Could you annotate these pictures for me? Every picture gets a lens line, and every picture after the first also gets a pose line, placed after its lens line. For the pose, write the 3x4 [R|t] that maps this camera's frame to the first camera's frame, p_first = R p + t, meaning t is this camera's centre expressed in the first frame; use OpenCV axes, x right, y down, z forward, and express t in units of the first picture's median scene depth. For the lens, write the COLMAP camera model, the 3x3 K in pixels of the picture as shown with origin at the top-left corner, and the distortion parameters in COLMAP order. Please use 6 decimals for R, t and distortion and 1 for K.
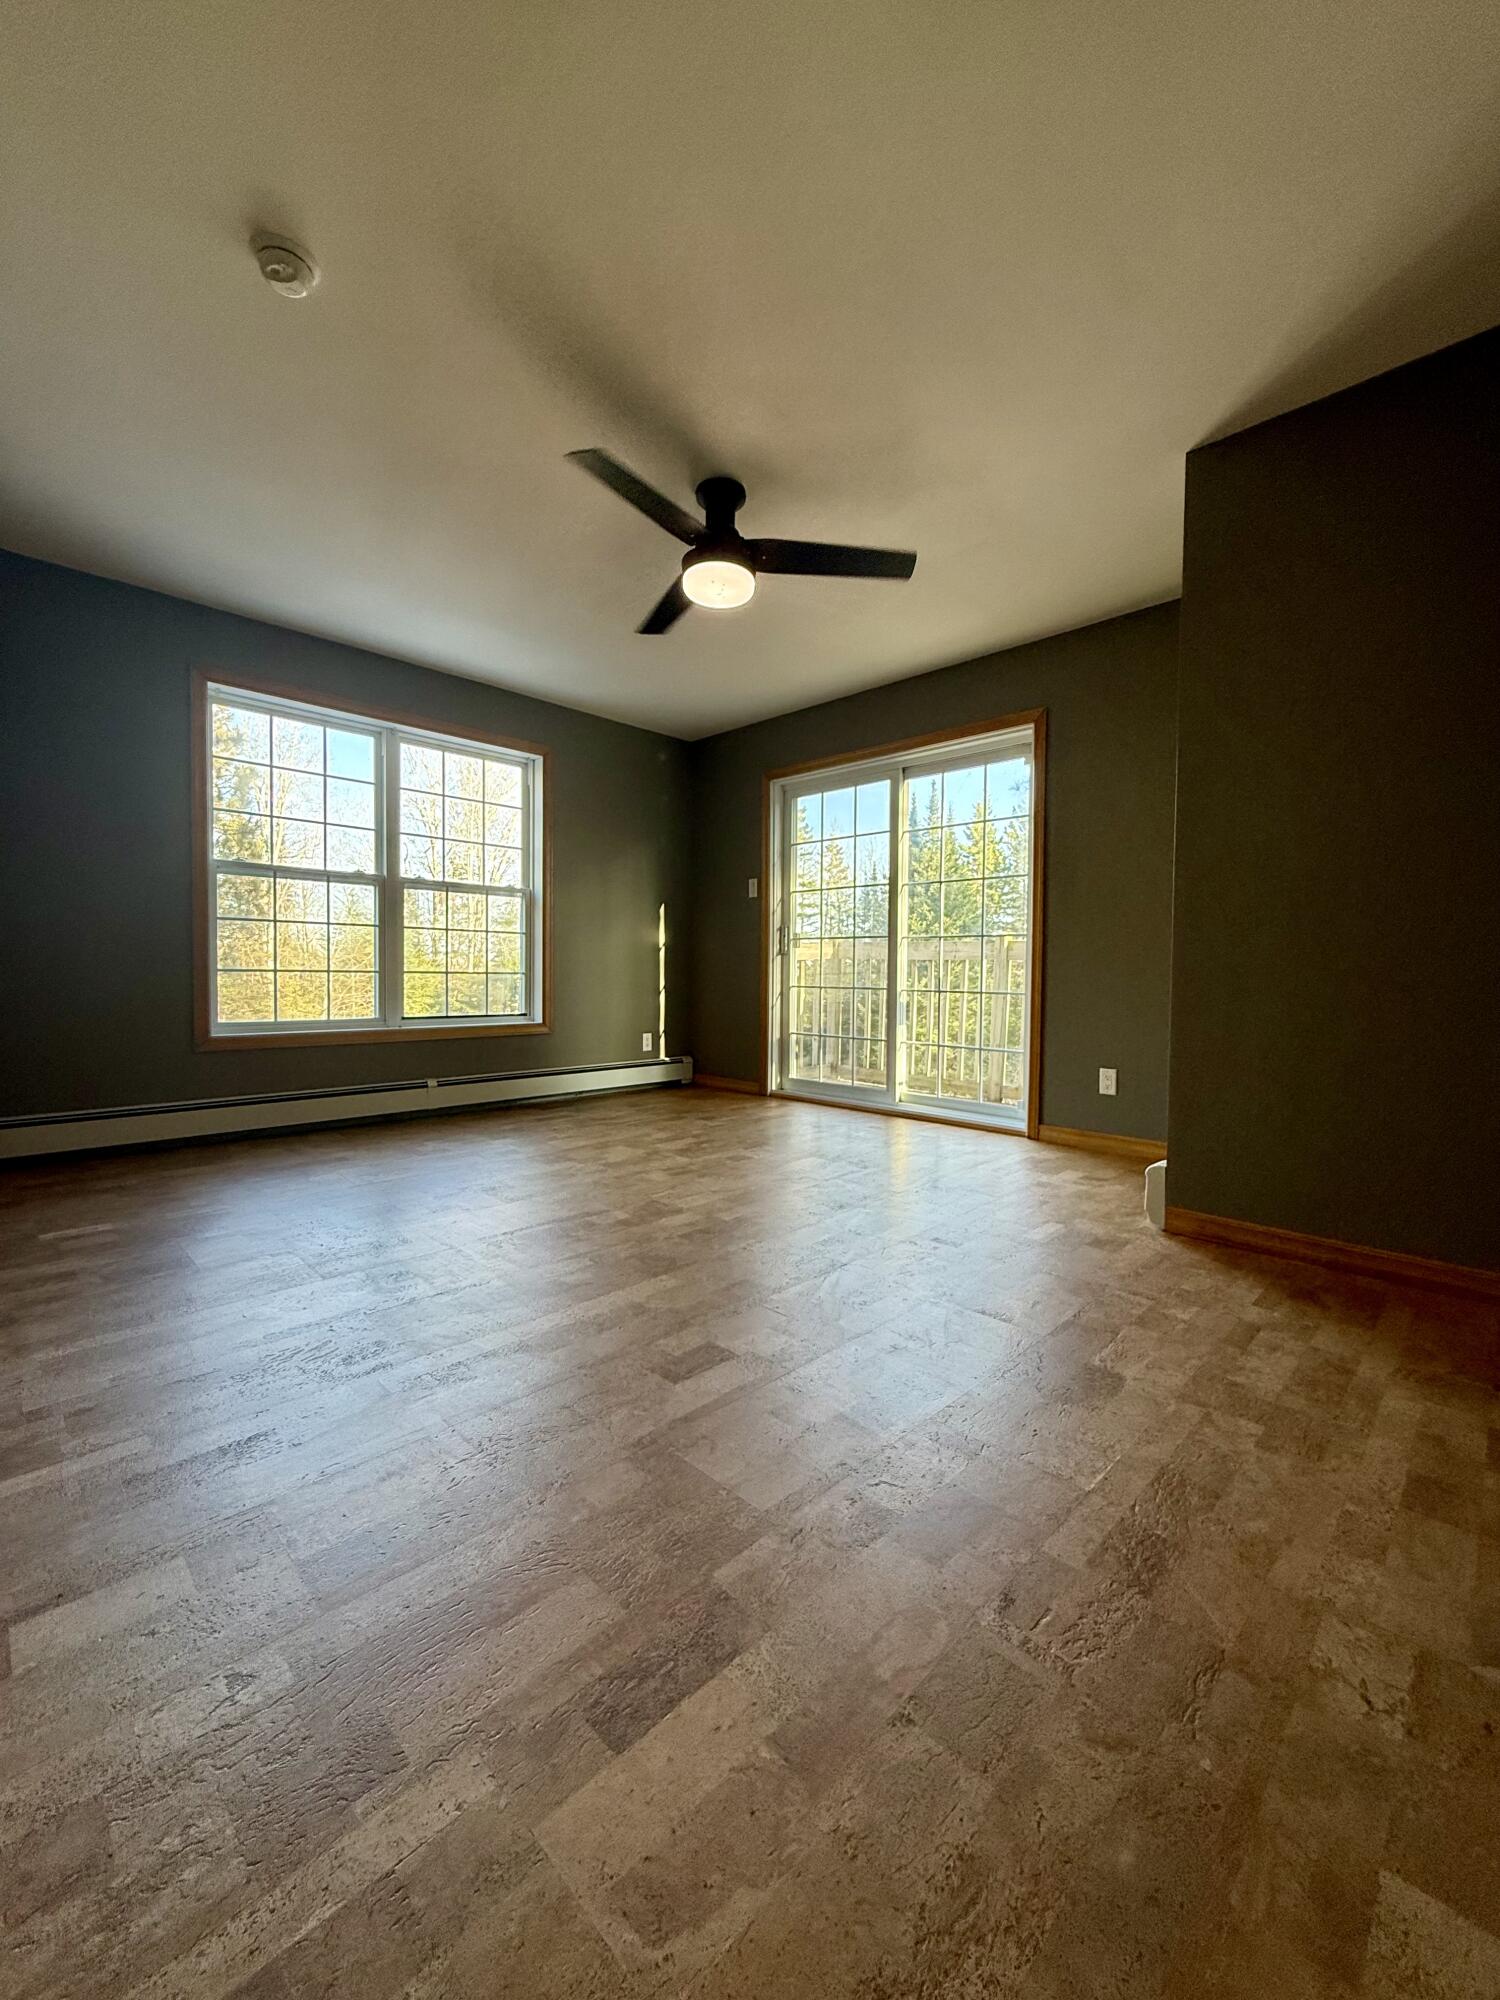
lens RADIAL K [[798.0, 0, 747.3], [0, 798.0, 994.6], [0, 0, 1]] dist [0.001826, -0.000666]
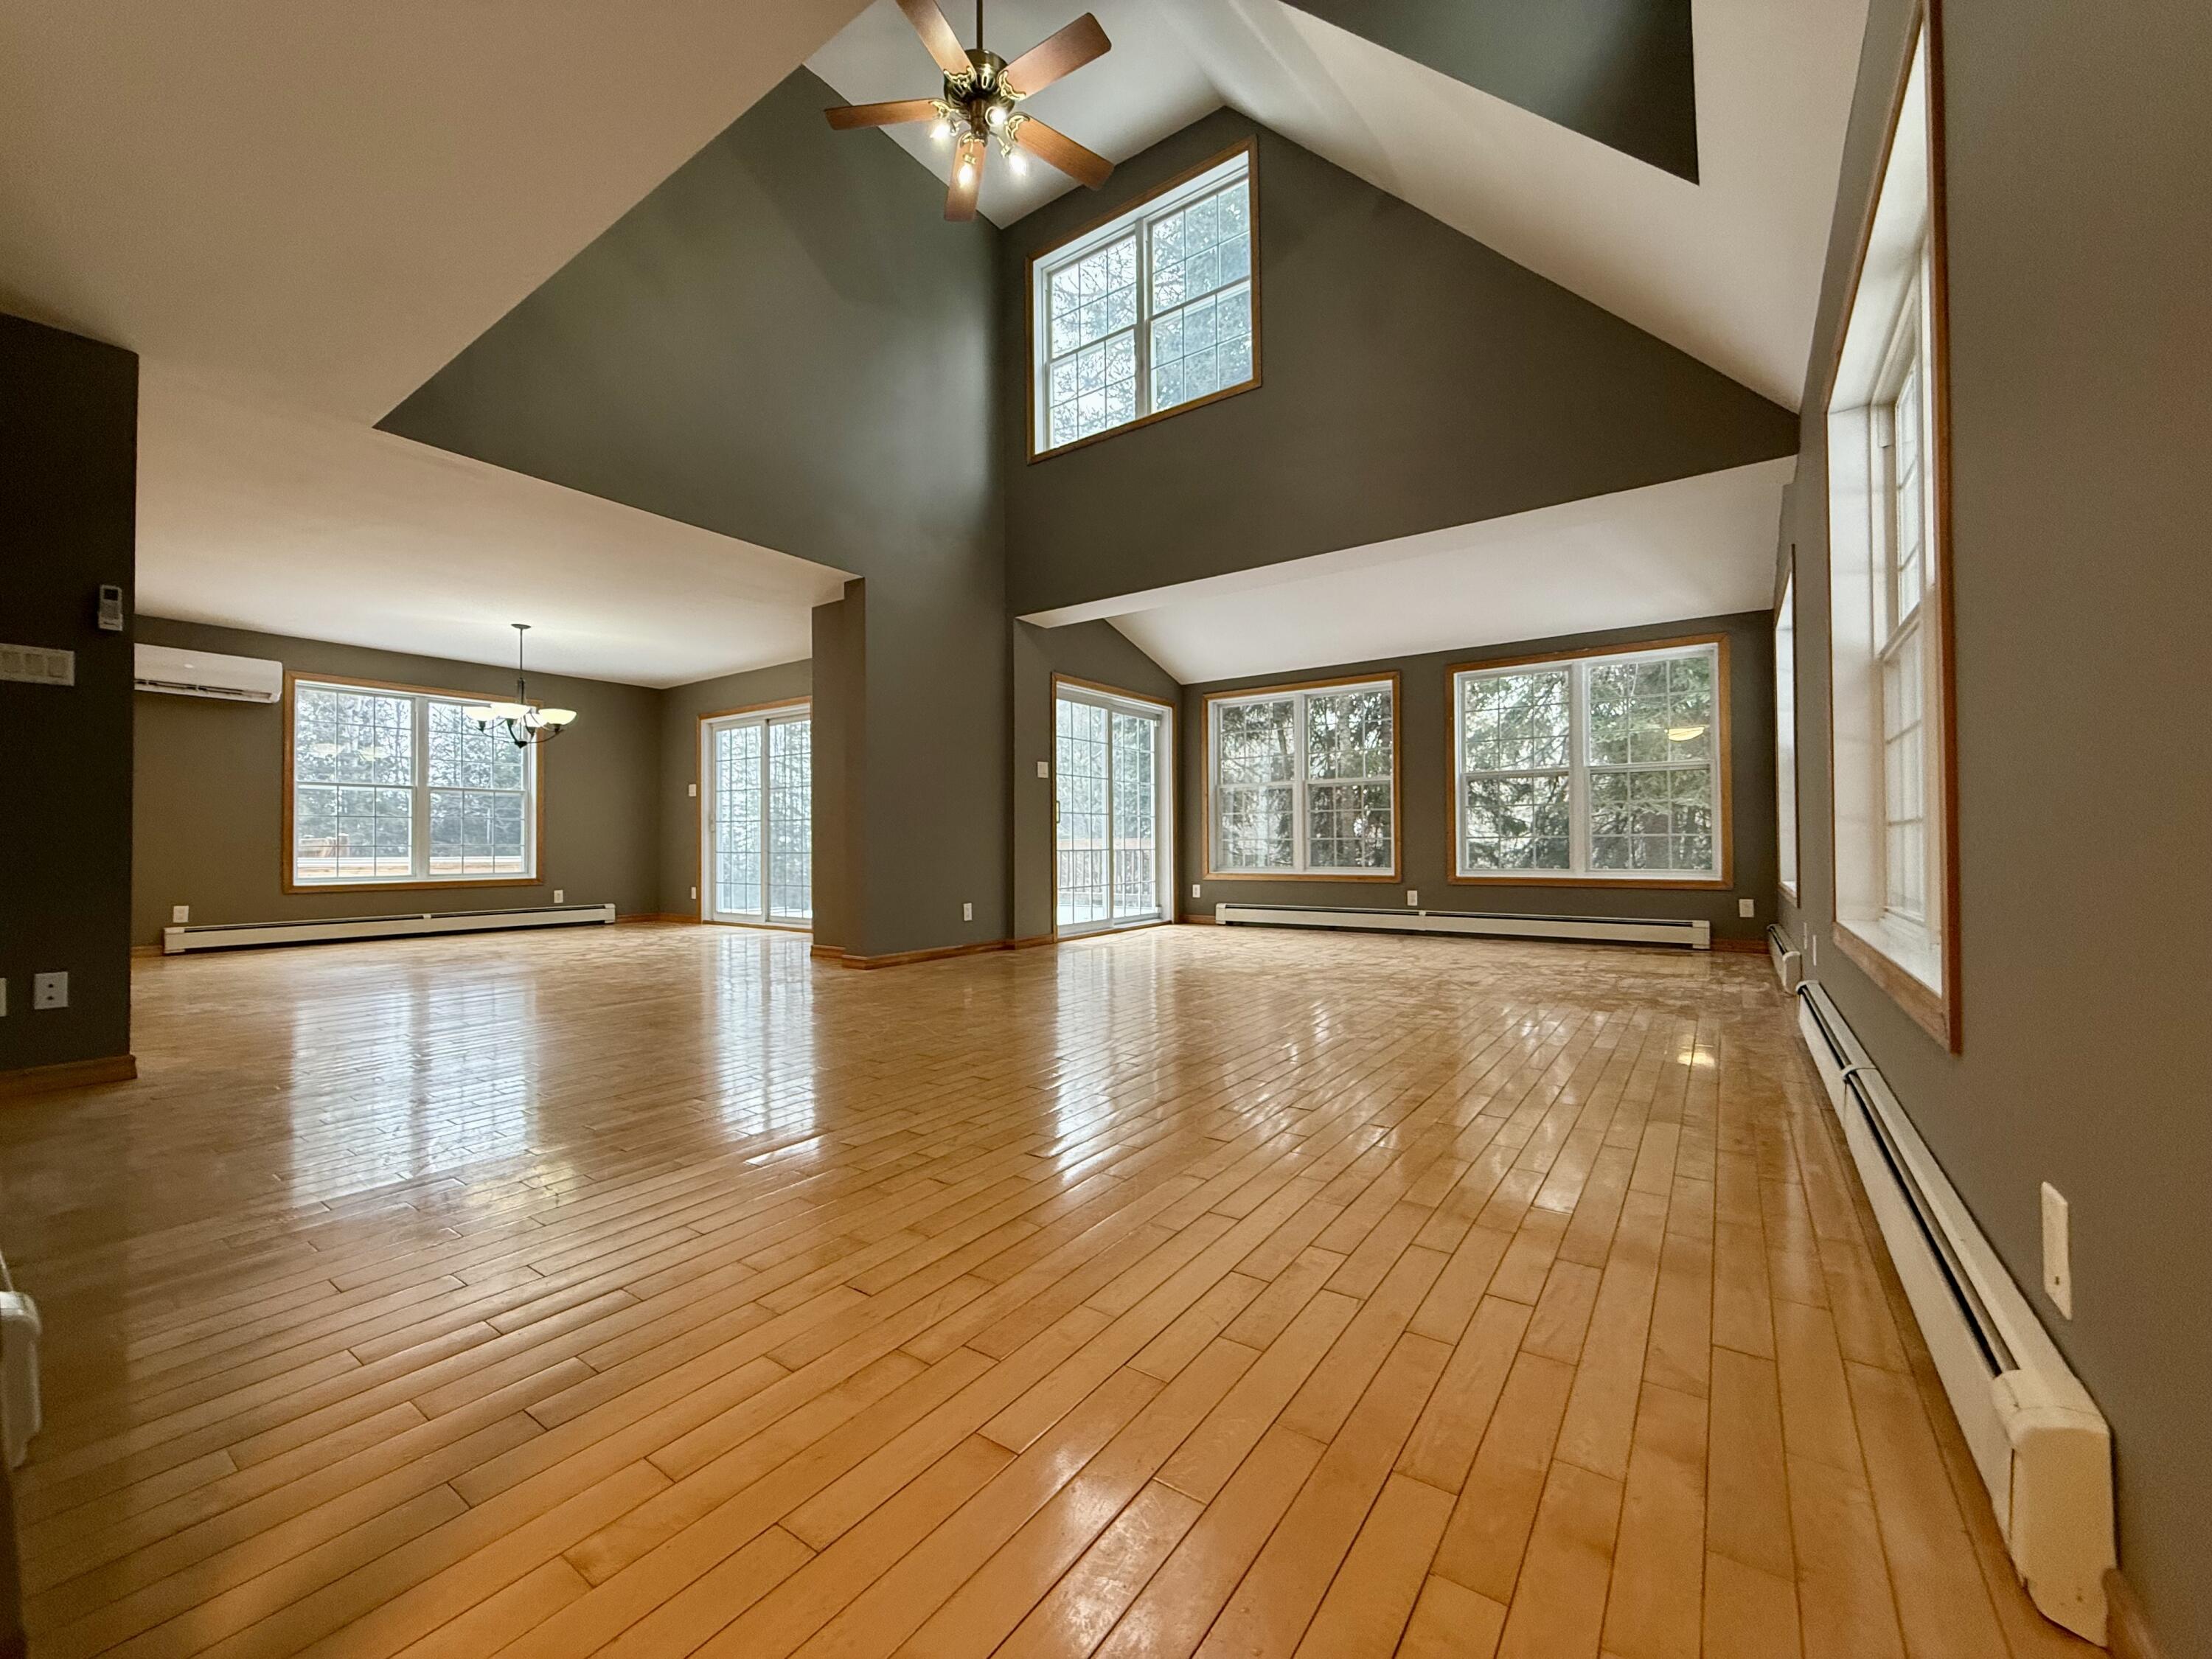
lens RADIAL K [[882.6, 0, 1105.4], [0, 882.6, 836.9], [0, 0, 1]] dist [0.001826, -0.000666]
pose [[0.985534, -0.016528, 0.168671, 0.532551], [0.024091, 0.998789, -0.042889, 0.055852], [-0.167758, 0.046332, 0.984739, -0.852569]]
